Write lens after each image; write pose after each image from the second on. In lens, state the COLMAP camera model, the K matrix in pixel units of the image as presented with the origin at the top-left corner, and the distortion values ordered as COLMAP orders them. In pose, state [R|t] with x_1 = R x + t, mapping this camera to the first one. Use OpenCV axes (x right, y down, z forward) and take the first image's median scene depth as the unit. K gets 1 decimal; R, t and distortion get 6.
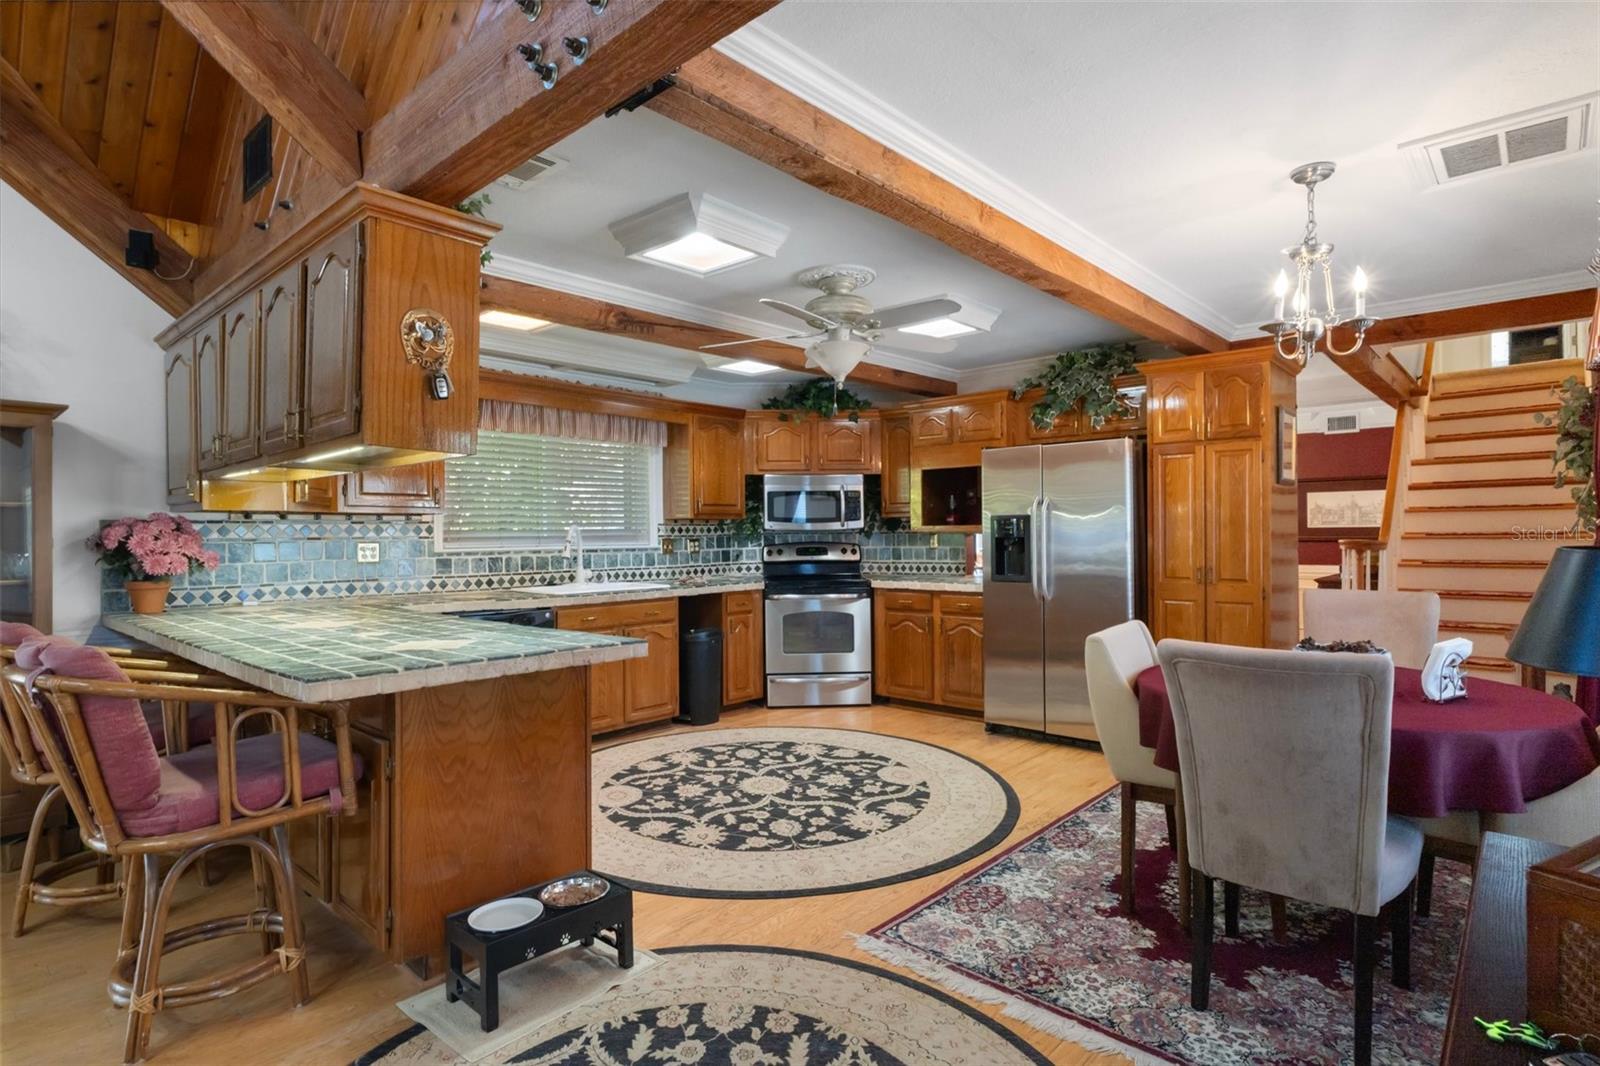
lens RADIAL K [[811.2, 0, 803.9], [0, 811.2, 538.5], [0, 0, 1]] dist [-0.001702, -0.000693]
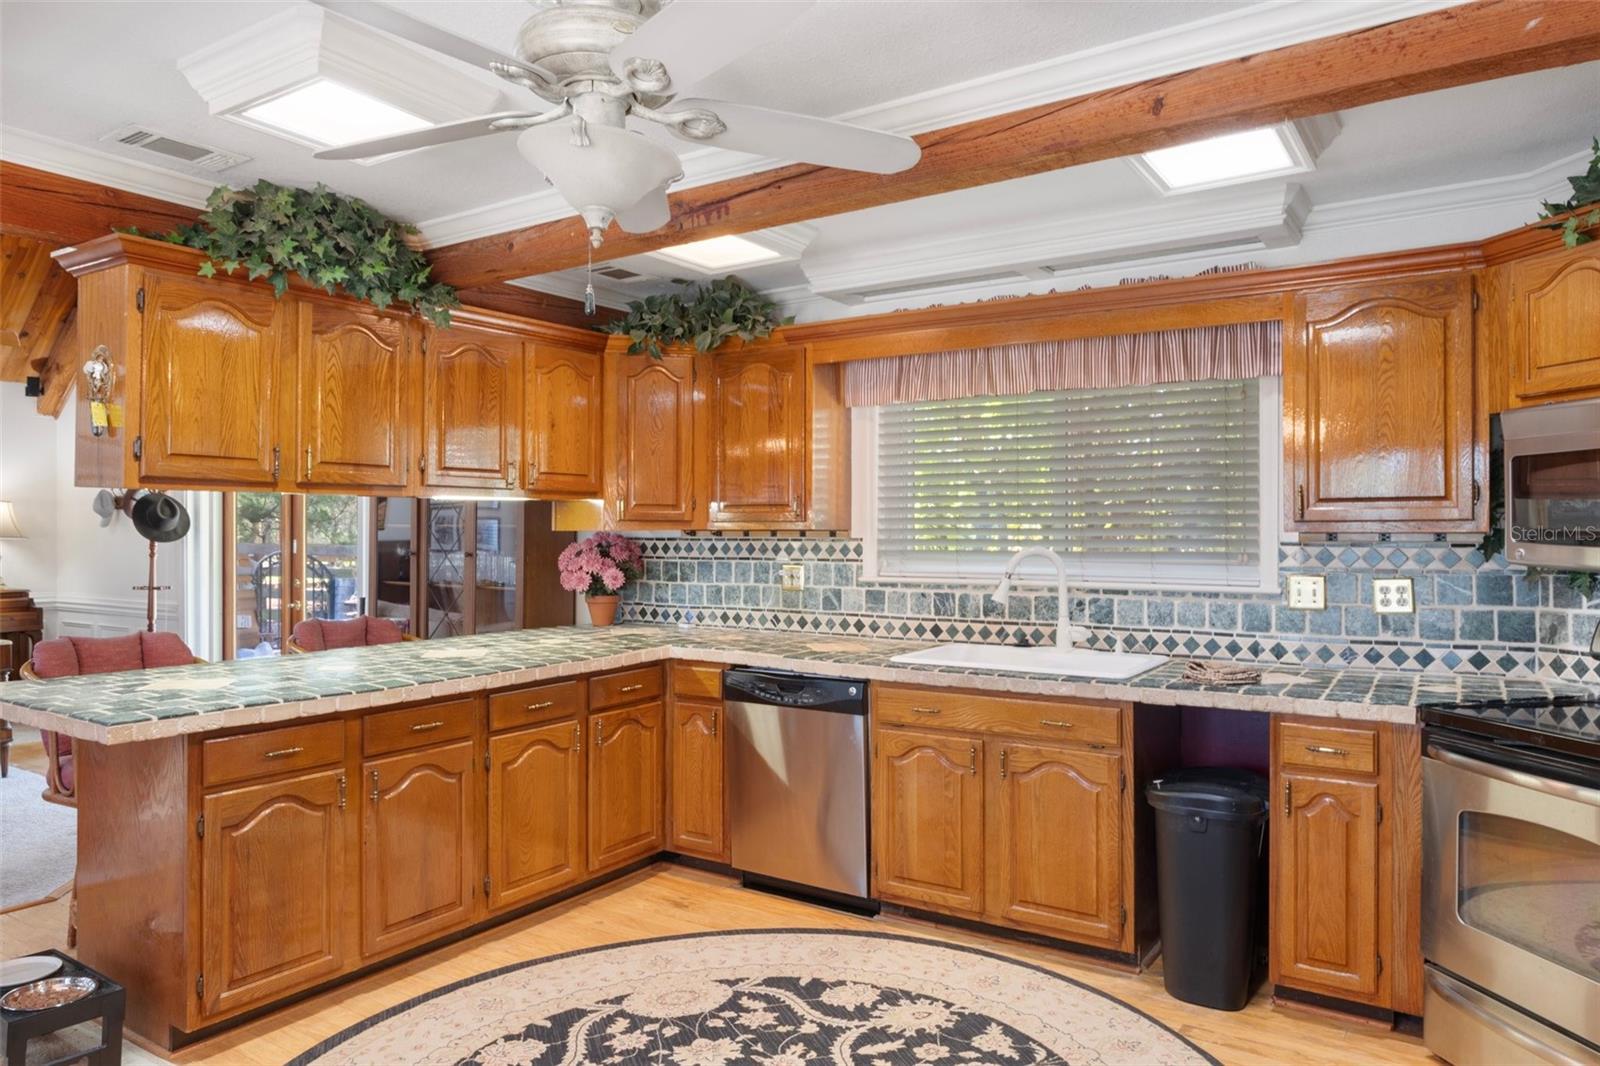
lens RADIAL K [[1050.6, 0, 803.6], [0, 1050.6, 536.6], [0, 0, 1]] dist [-0.002591, 0.001126]
pose [[0.156235, 0.013765, -0.987624, 0.424950], [-0.006019, 0.999898, 0.012984, -0.031521], [0.987702, 0.003916, 0.156302, 0.731965]]
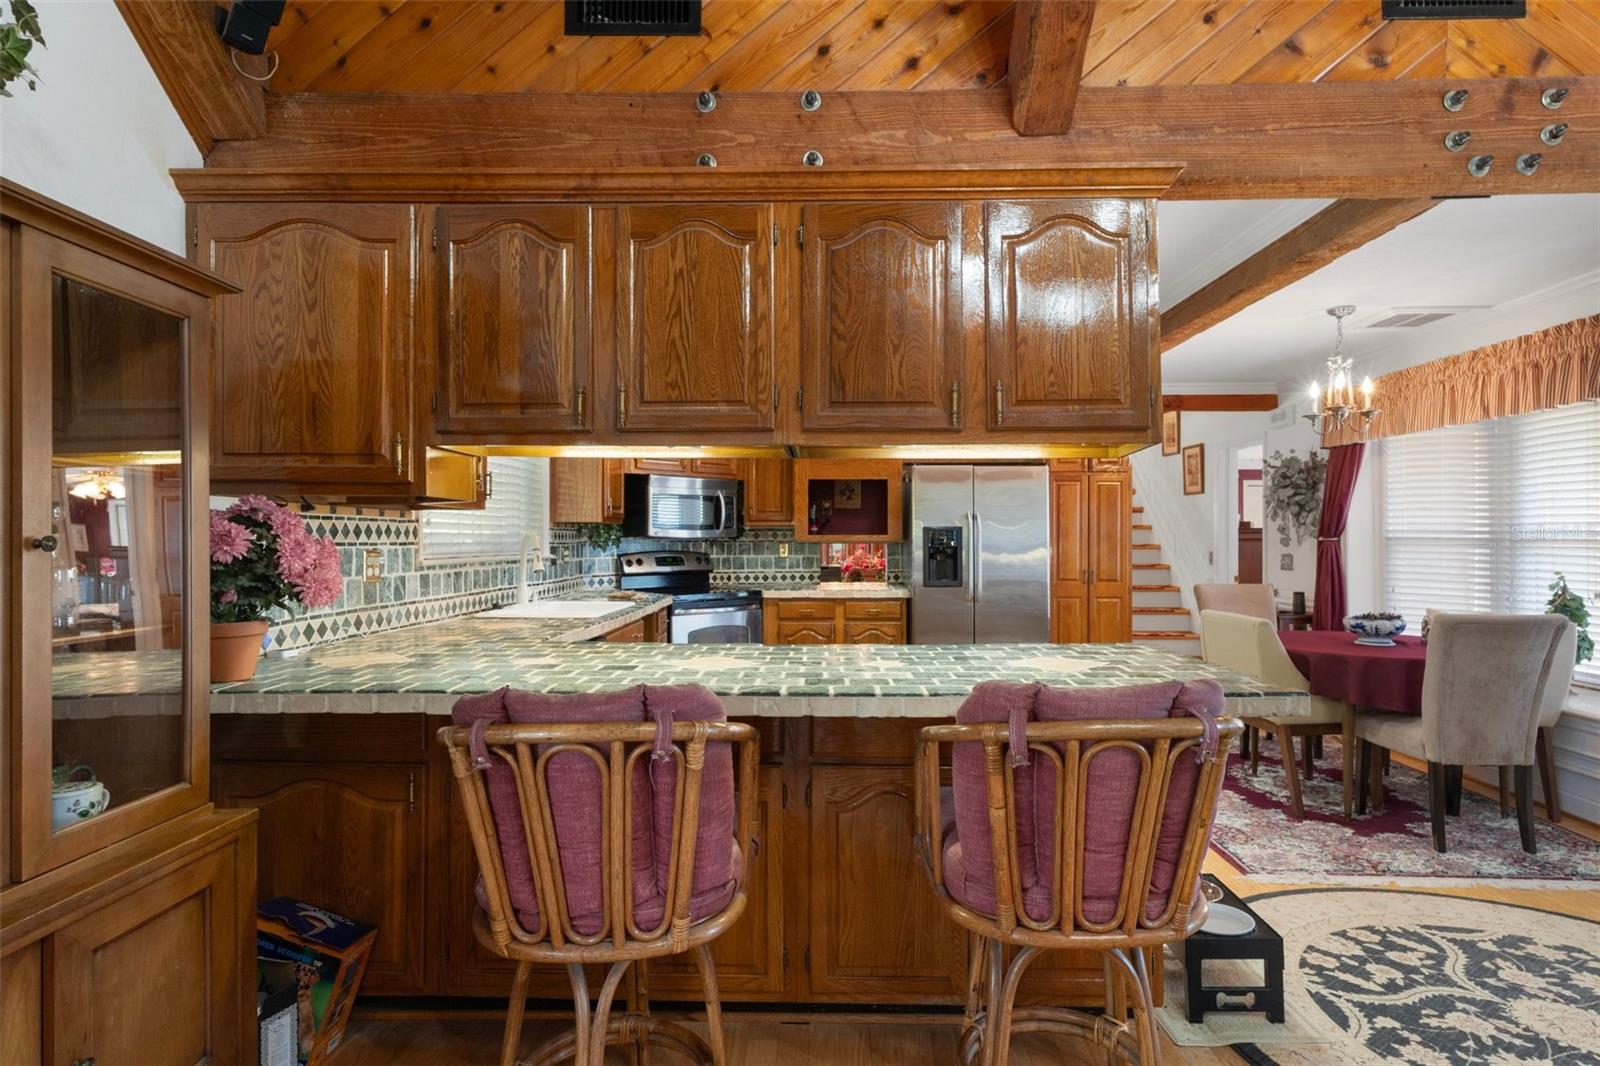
lens RADIAL K [[856.0, 0, 791.4], [0, 856.0, 533.8], [0, 0, 1]] dist [0.002410, -0.000603]
pose [[0.764889, 0.013978, 0.644011, -0.624386], [-0.003275, 0.999836, -0.017811, 0.002222], [-0.644154, 0.011514, 0.764809, 0.220882]]
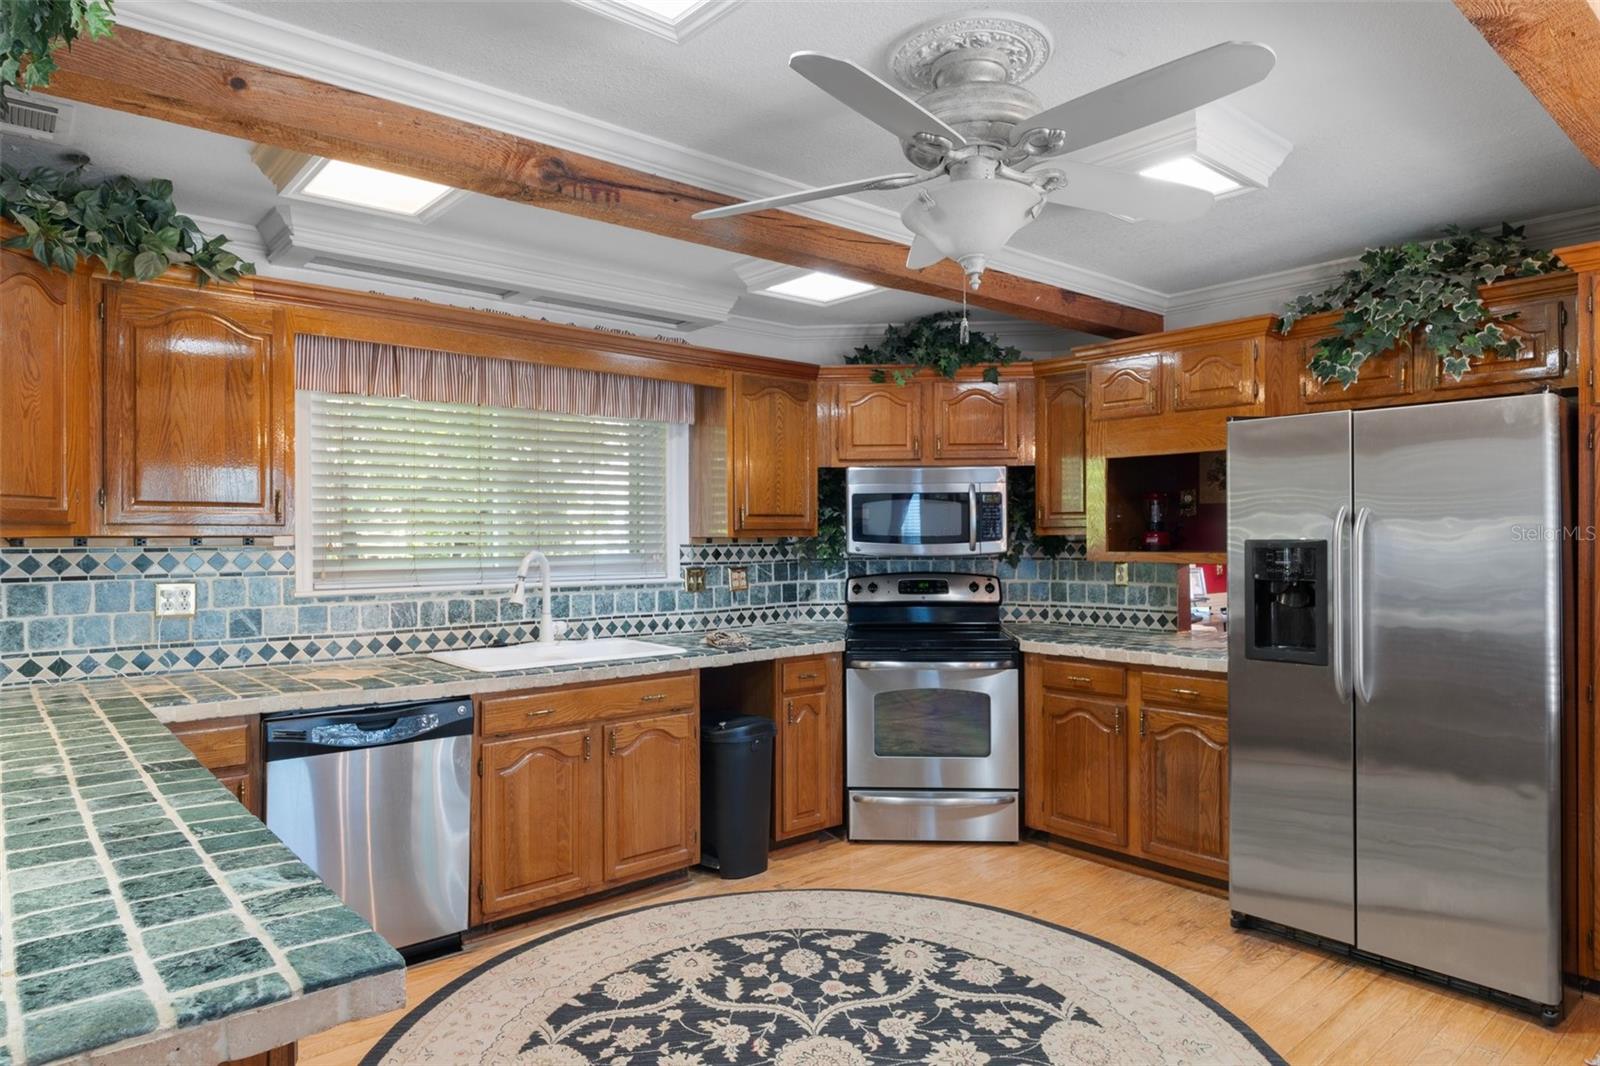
lens RADIAL K [[947.4, 0, 810.4], [0, 947.4, 537.1], [0, 0, 1]] dist [-0.005804, -0.002472]
pose [[0.993211, 0.005063, -0.116216, 0.010013], [-0.005557, 0.999977, -0.003922, -0.024890], [0.116193, 0.004541, 0.993216, 0.309697]]
